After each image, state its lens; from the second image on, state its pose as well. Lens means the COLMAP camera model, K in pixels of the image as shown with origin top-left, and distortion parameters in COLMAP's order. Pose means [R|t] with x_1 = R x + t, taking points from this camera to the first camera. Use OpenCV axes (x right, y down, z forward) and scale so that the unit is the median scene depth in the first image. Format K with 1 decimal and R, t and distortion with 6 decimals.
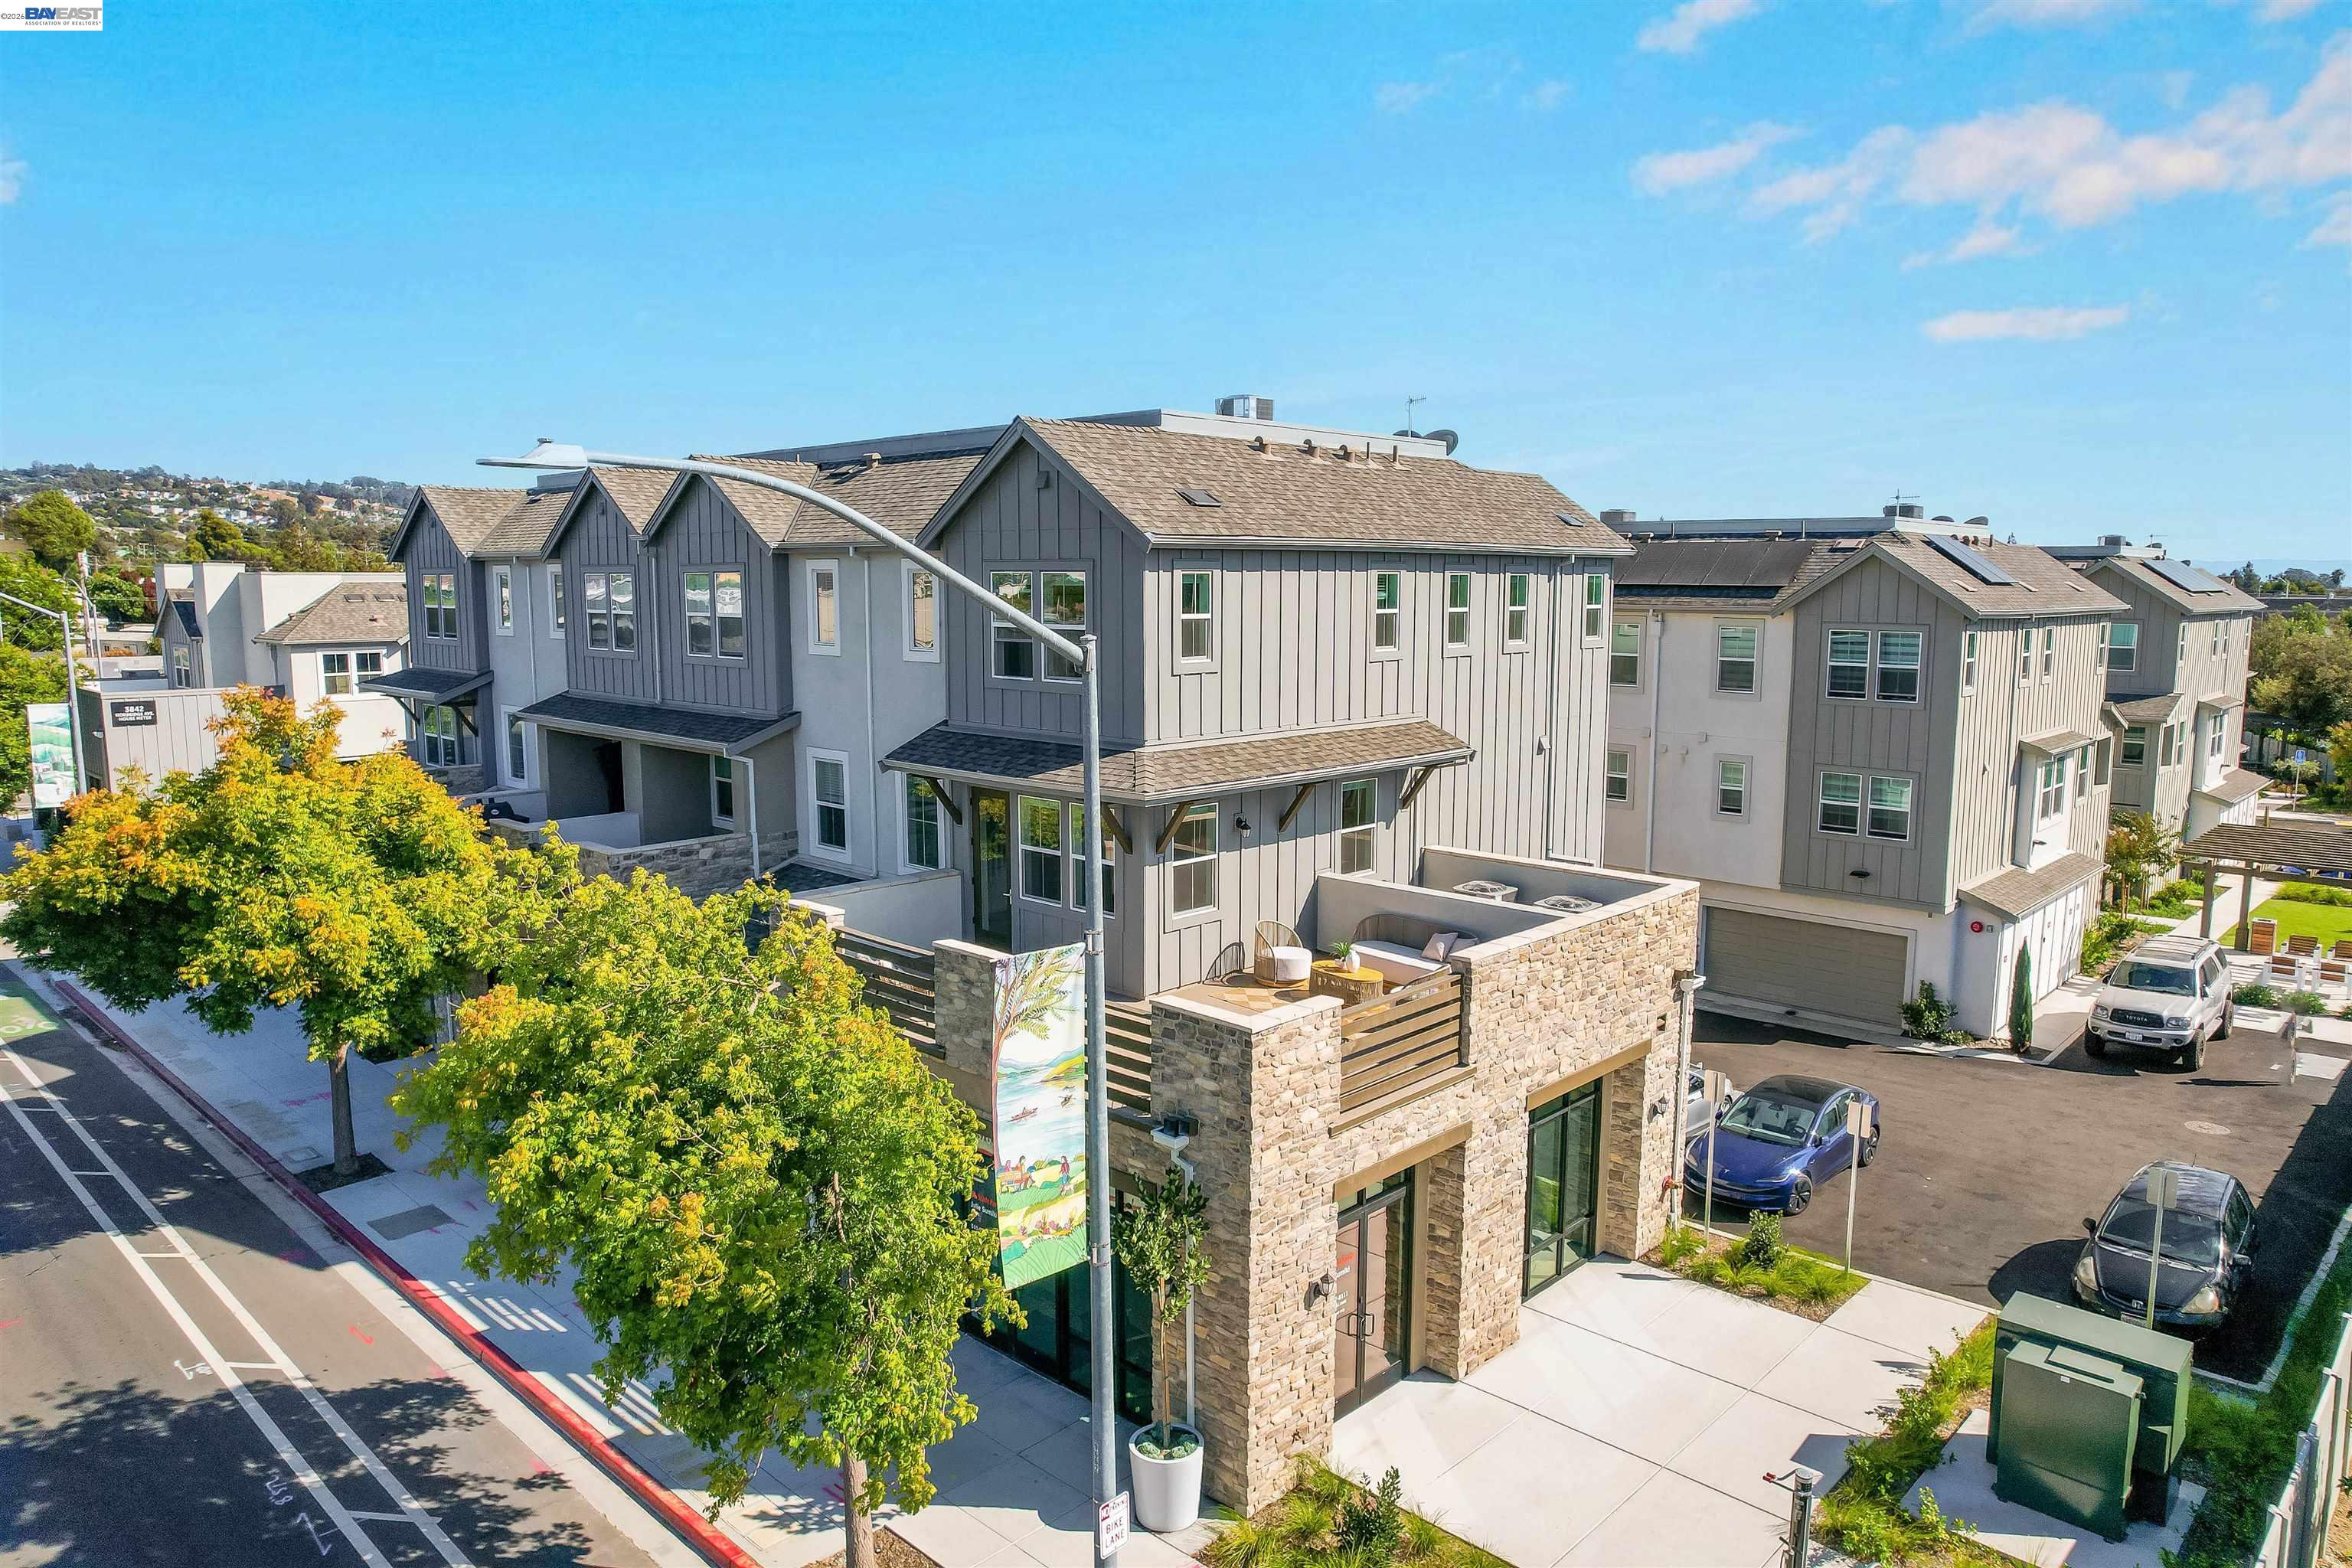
lens RADIAL K [[1528.6, 0, 1206.5], [0, 1528.6, 786.1], [0, 0, 1]] dist [-0.074657, 0.068408]
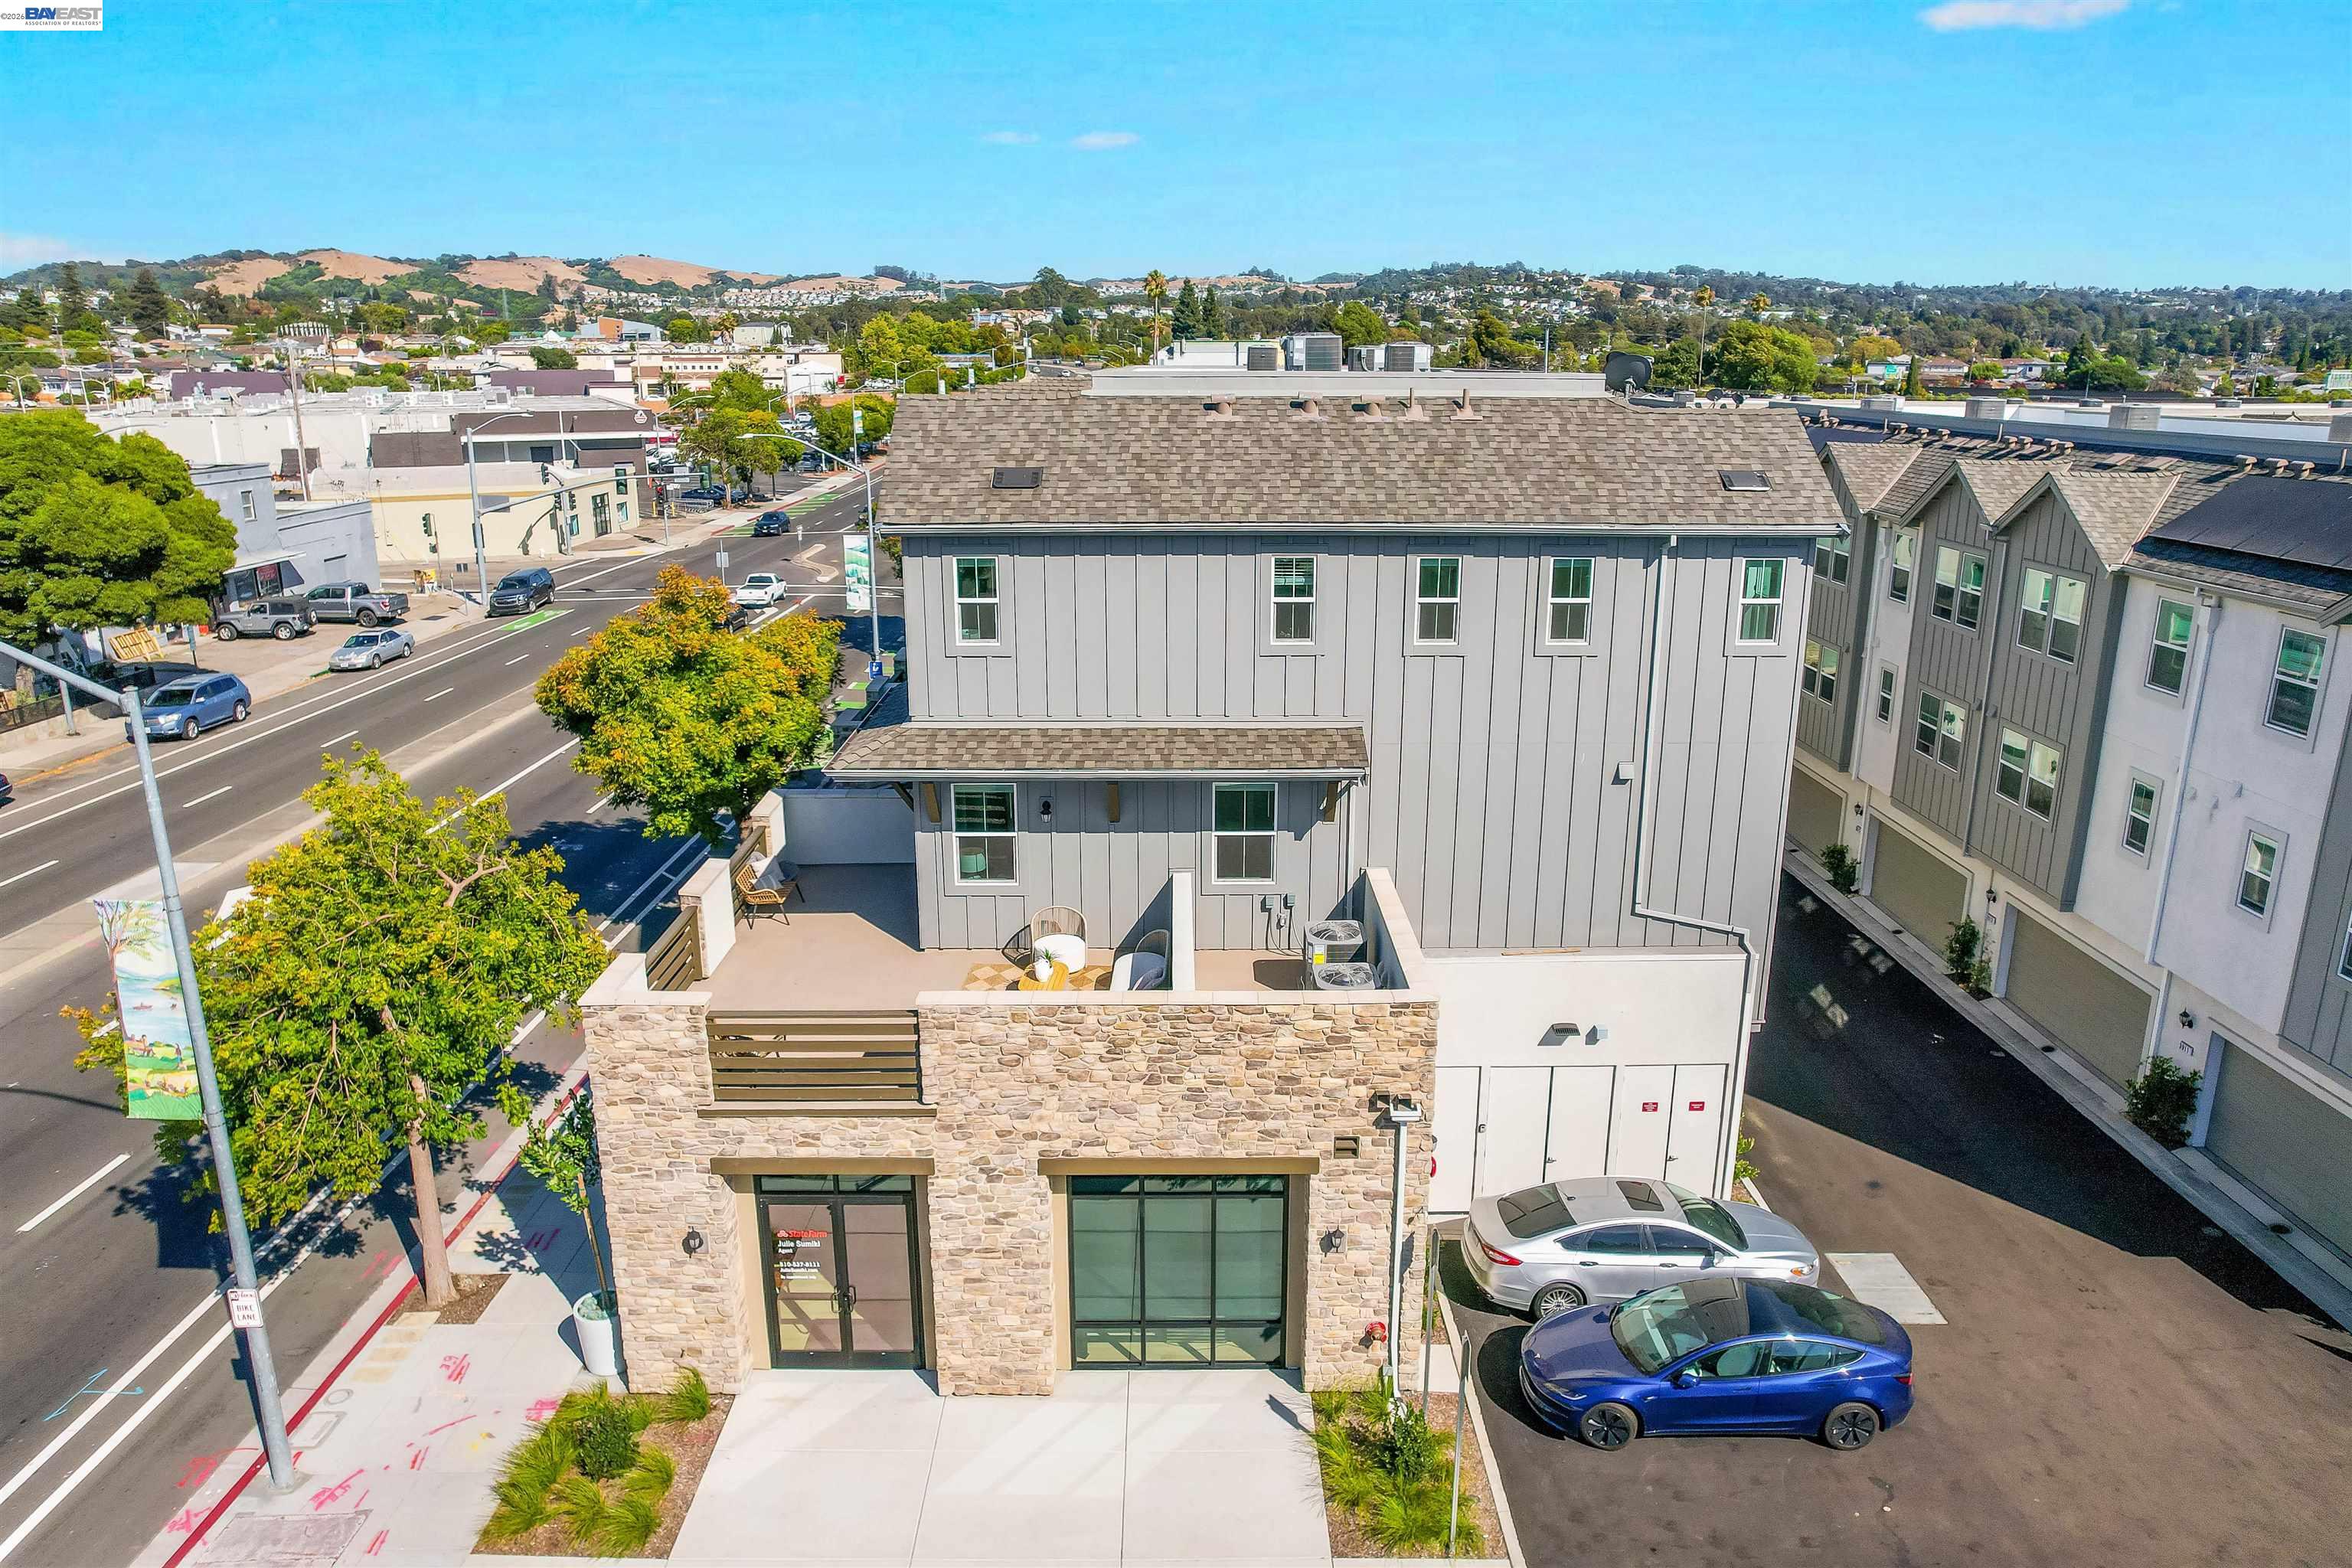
lens RADIAL K [[1528.6, 0, 1206.5], [0, 1528.6, 786.1], [0, 0, 1]] dist [-0.074657, 0.068408]
pose [[0.695435, 0.193525, -0.692039, 0.724740], [-0.098146, 0.979608, 0.175314, -0.161347], [0.711855, -0.053998, 0.700248, 0.345678]]
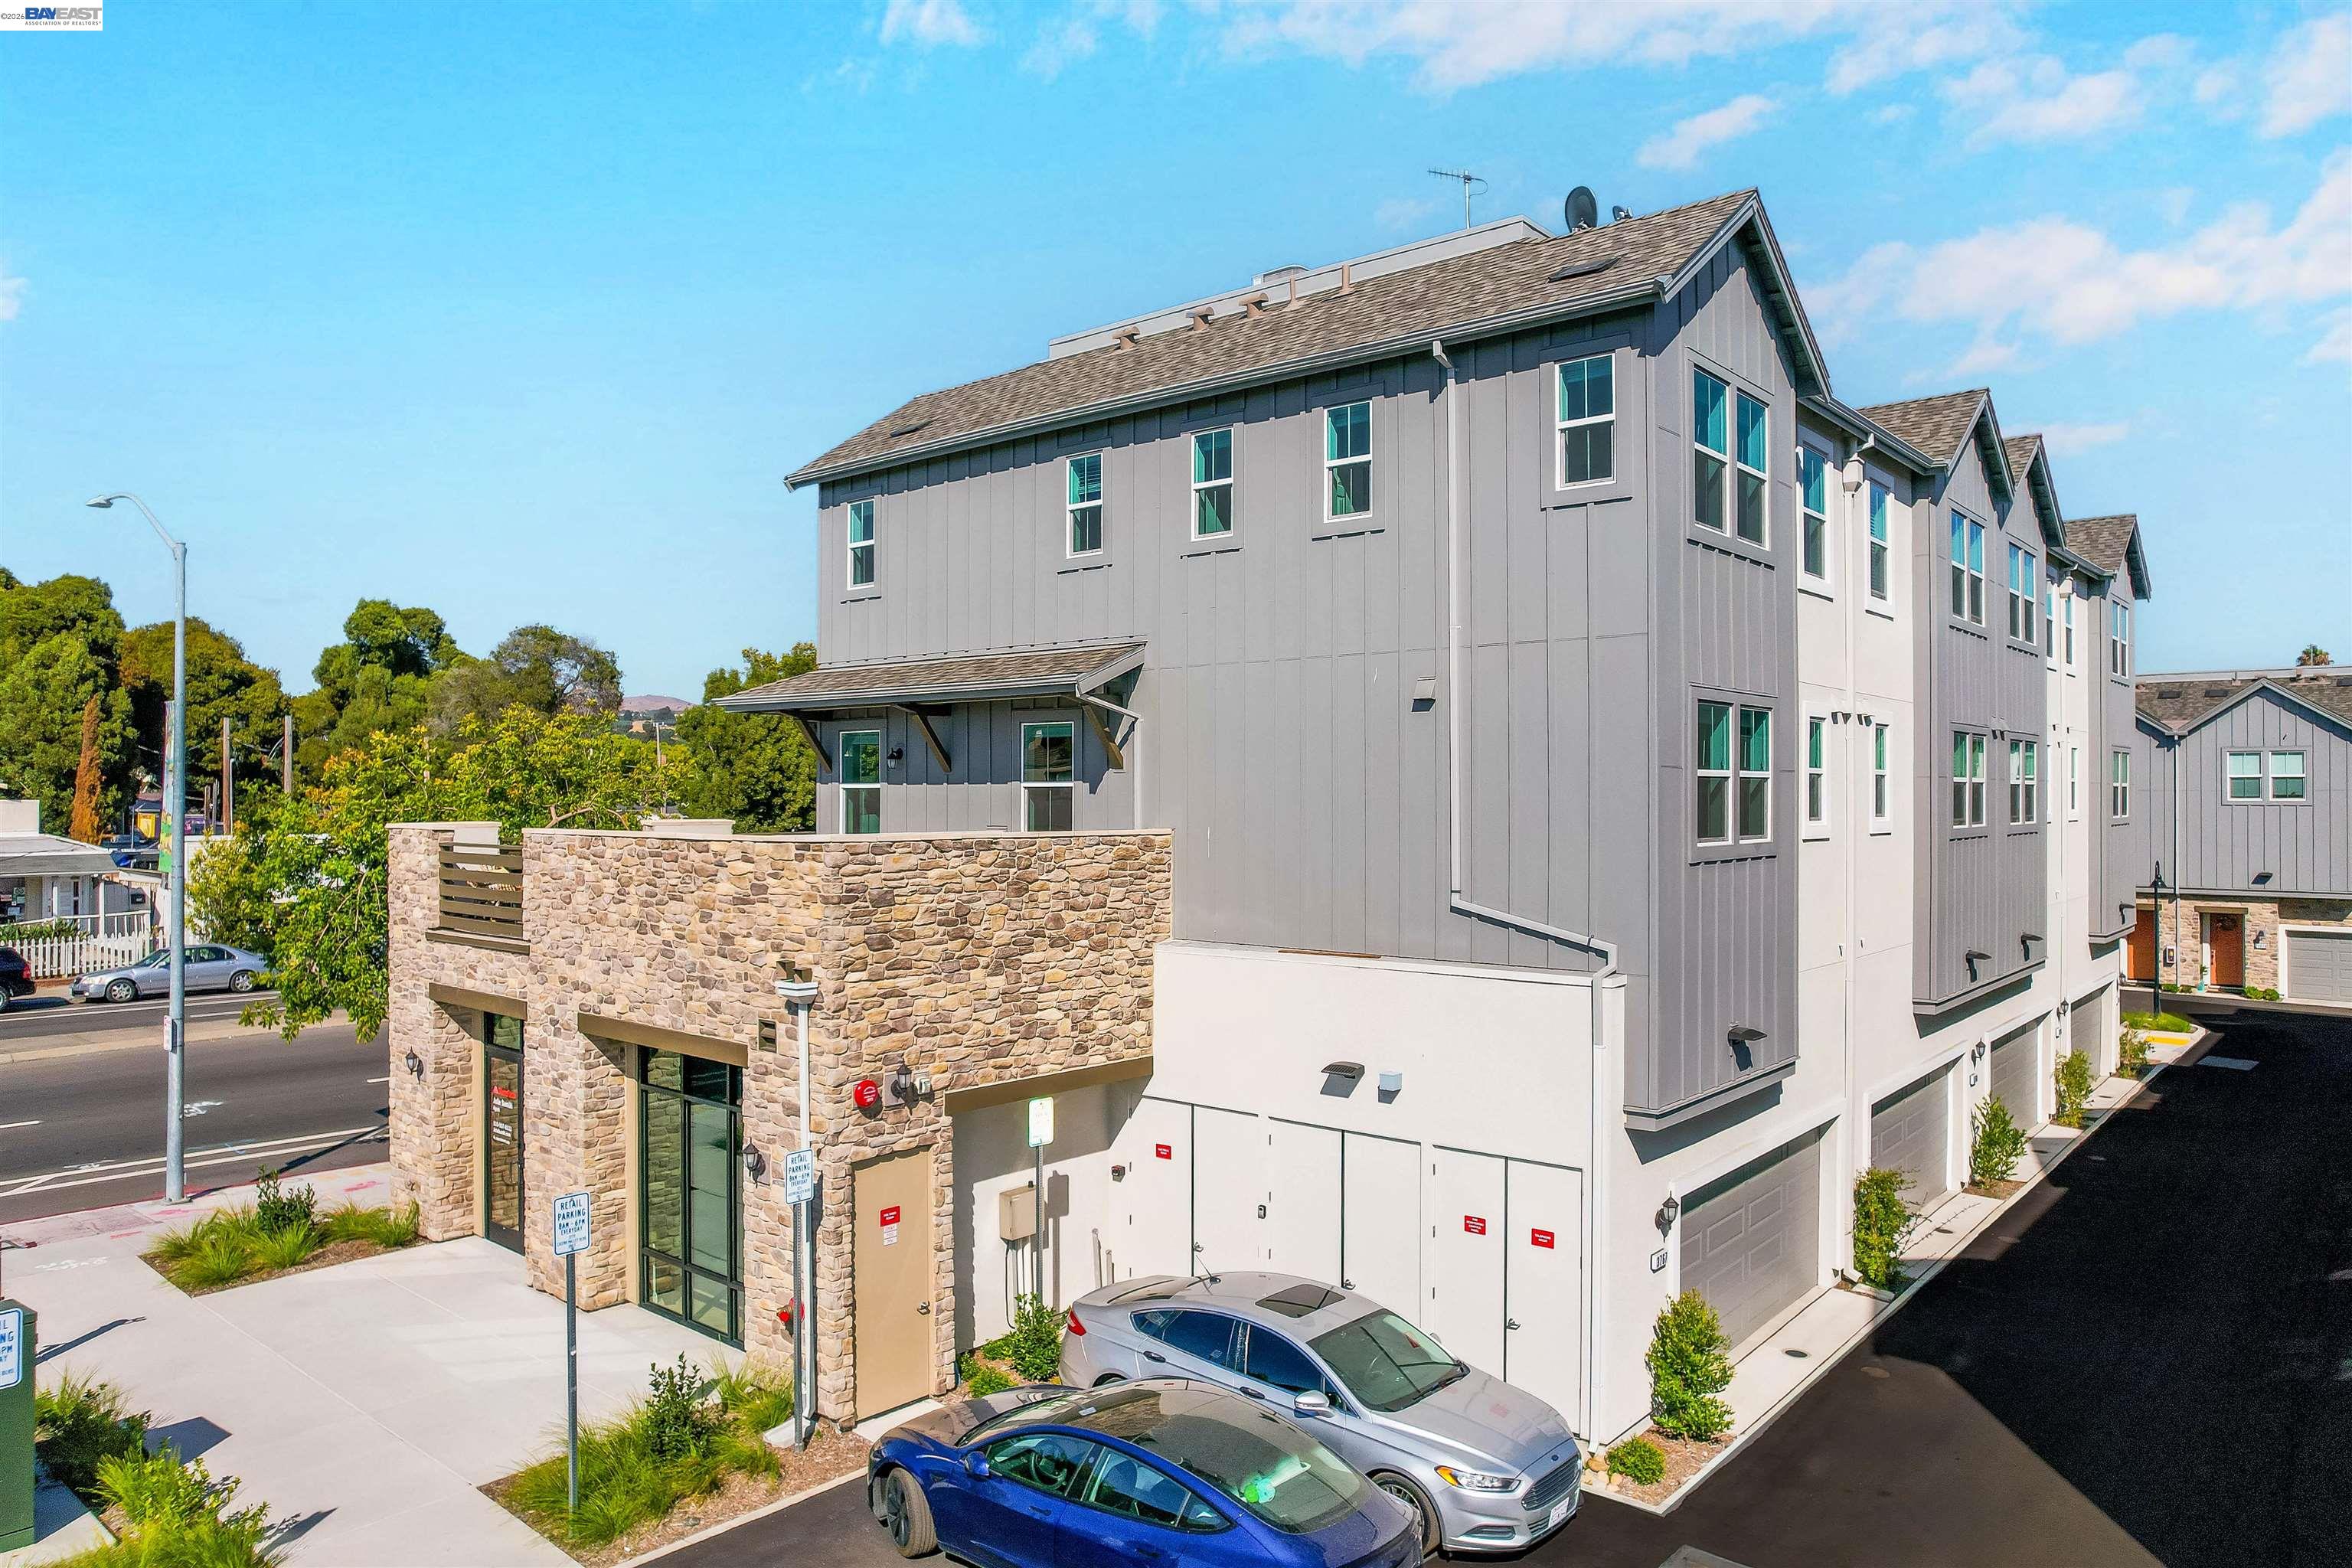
lens RADIAL K [[1528.6, 0, 1206.5], [0, 1528.6, 786.1], [0, 0, 1]] dist [-0.074657, 0.068408]
pose [[0.056249, -0.007455, -0.998389, 0.901841], [-0.135918, 0.990606, -0.015054, 0.029811], [0.989122, 0.136546, 0.054707, 1.052473]]
